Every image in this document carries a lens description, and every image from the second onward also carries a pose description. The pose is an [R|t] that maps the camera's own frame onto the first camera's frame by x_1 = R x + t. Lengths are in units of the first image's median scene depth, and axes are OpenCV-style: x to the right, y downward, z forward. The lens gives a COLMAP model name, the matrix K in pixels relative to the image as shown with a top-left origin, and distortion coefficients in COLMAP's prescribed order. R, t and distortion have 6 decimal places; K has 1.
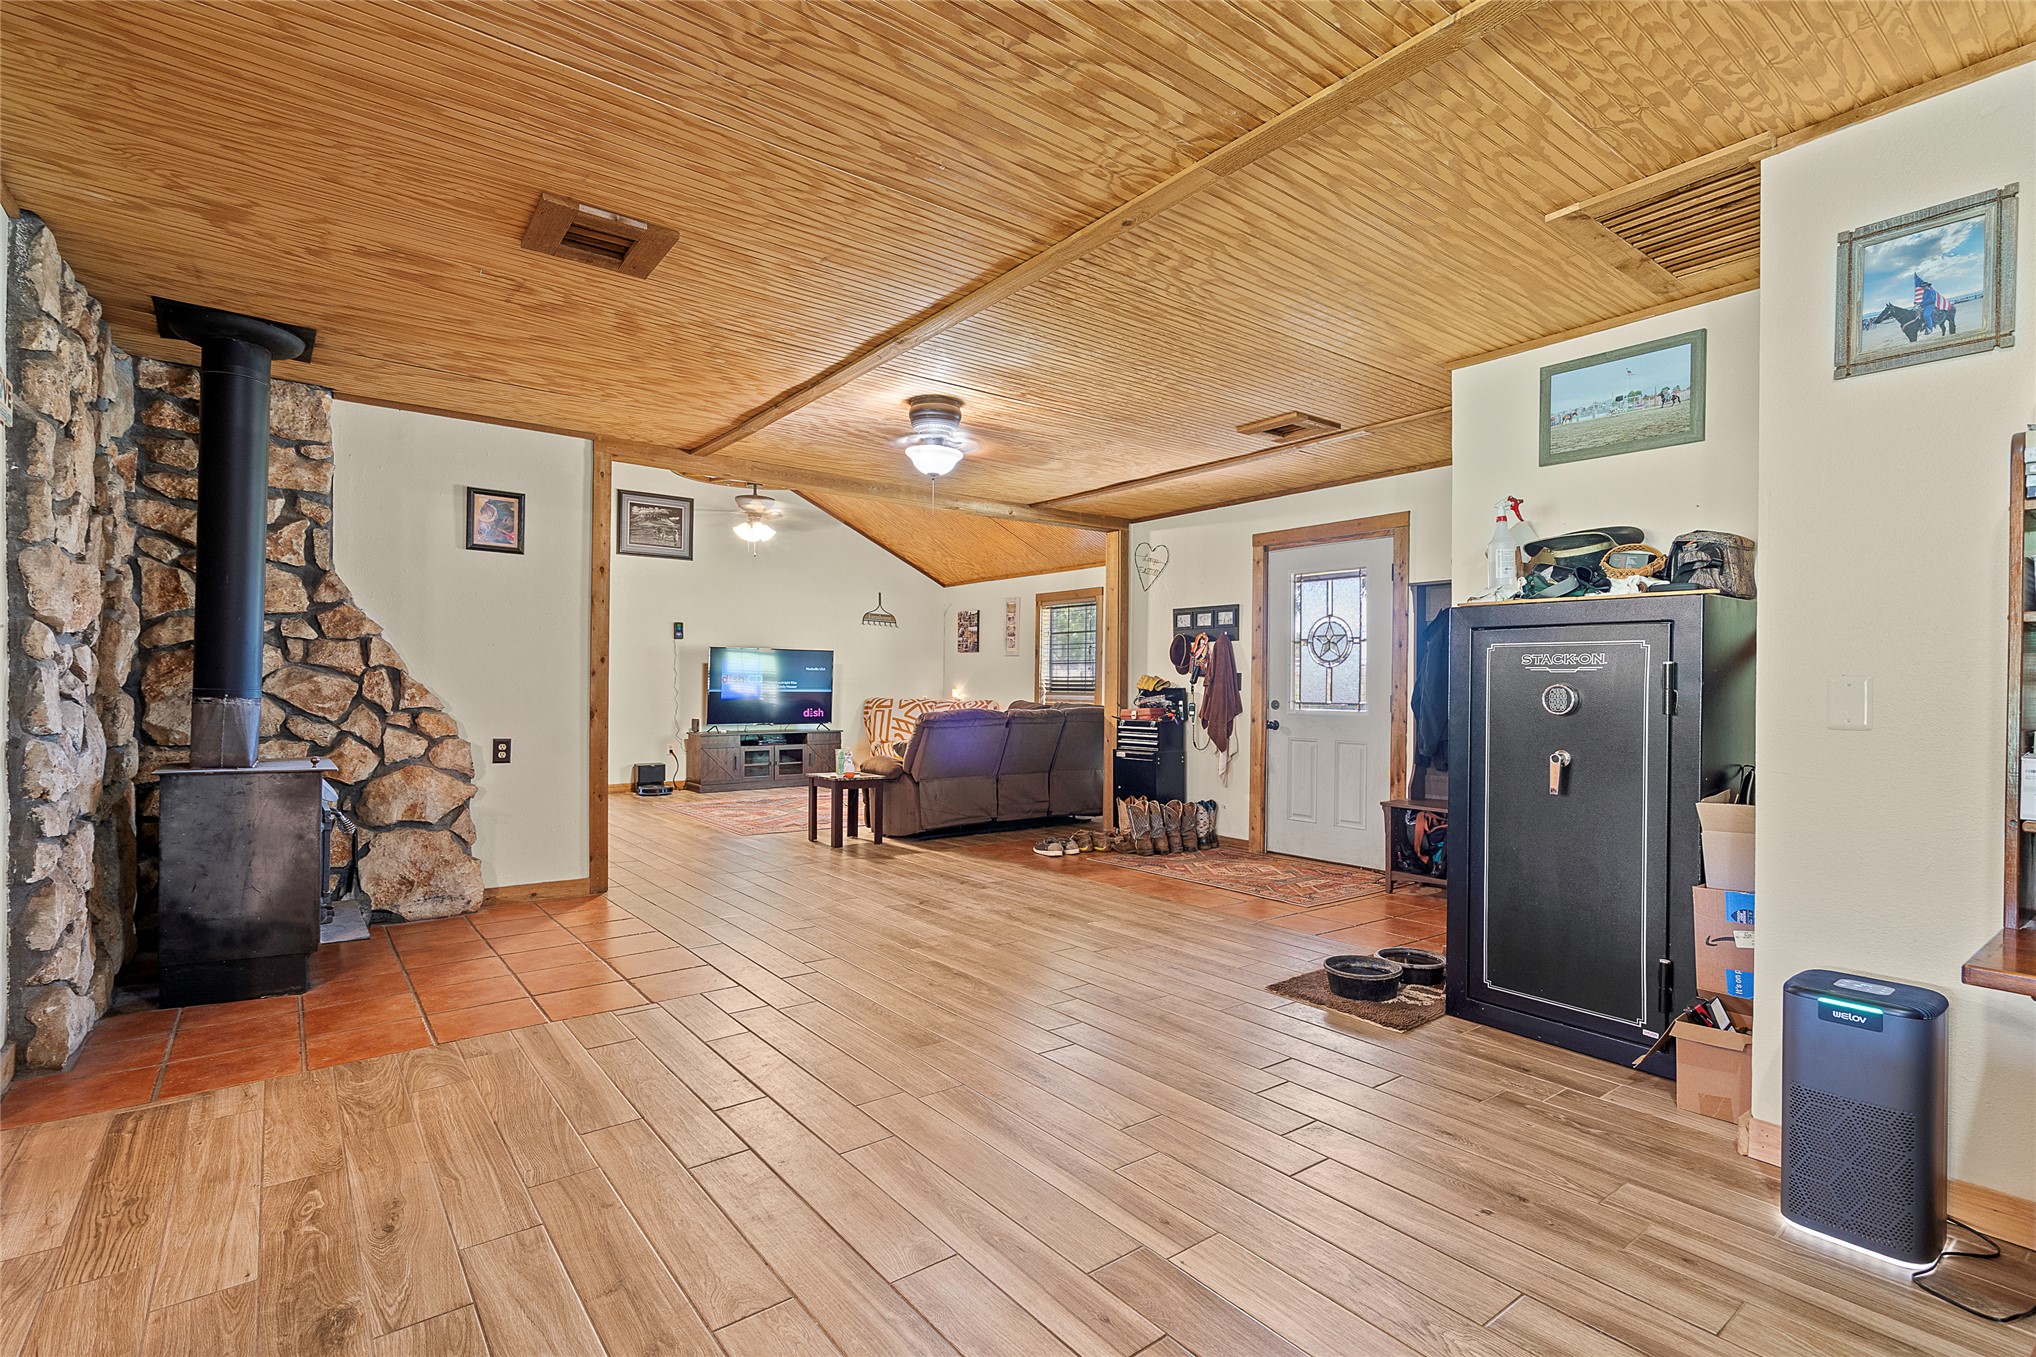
lens RADIAL K [[958.1, 0, 1022.0], [0, 958.1, 678.7], [0, 0, 1]] dist [0.000583, 0.001425]
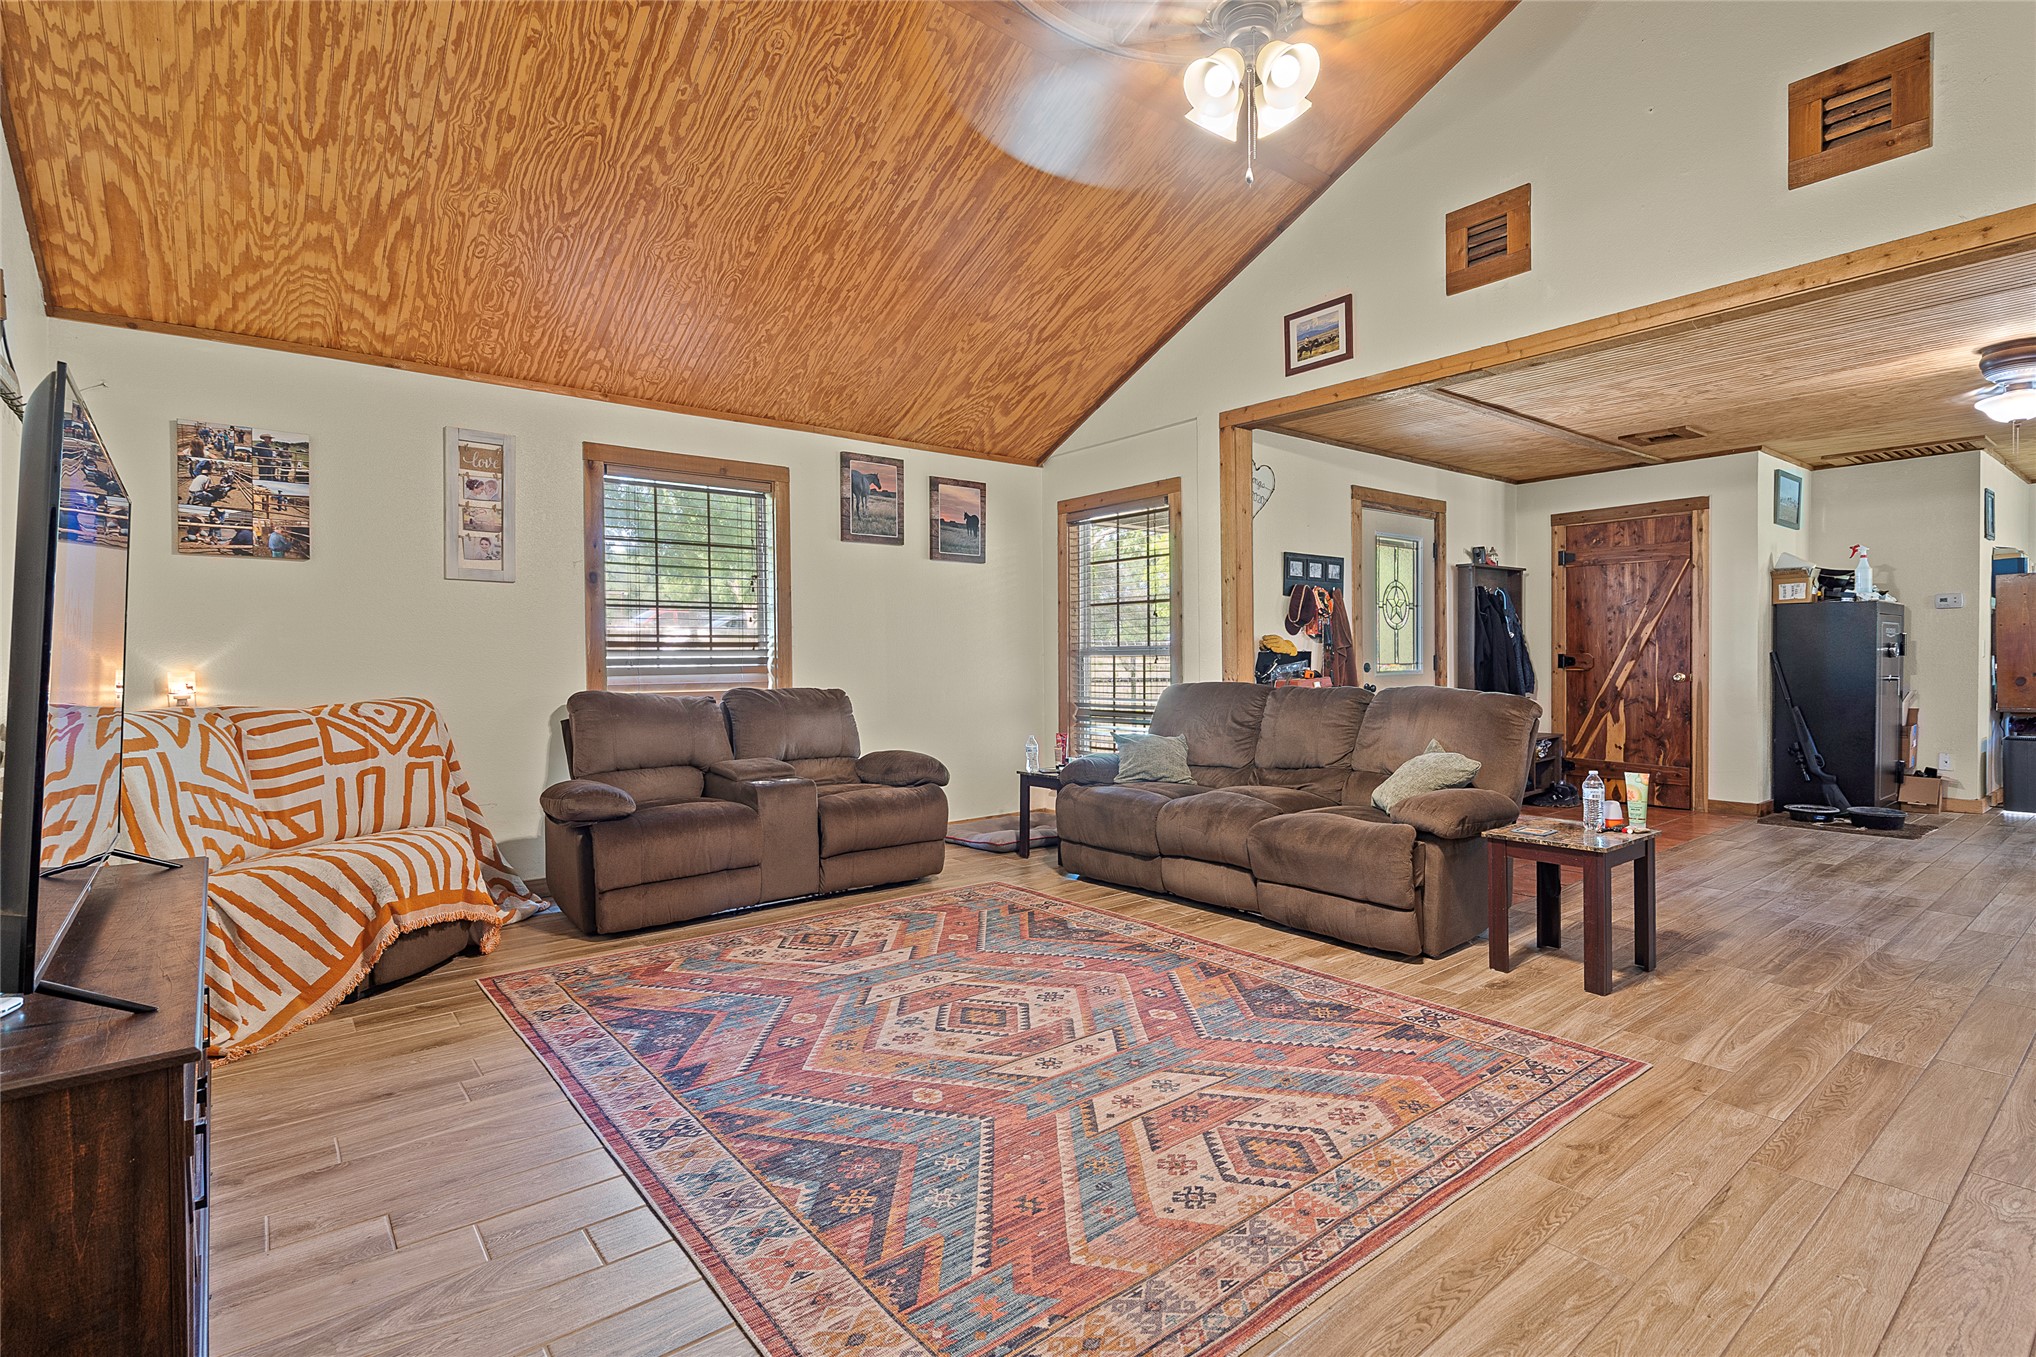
lens RADIAL K [[958.1, 0, 1019.1], [0, 958.1, 664.9], [0, 0, 1]] dist [0.000583, 0.001425]
pose [[-0.005726, -0.017184, 0.999836, -0.624778], [0.001594, 0.999851, 0.017193, 0.006869], [-0.999982, 0.001692, -0.005698, 1.205568]]
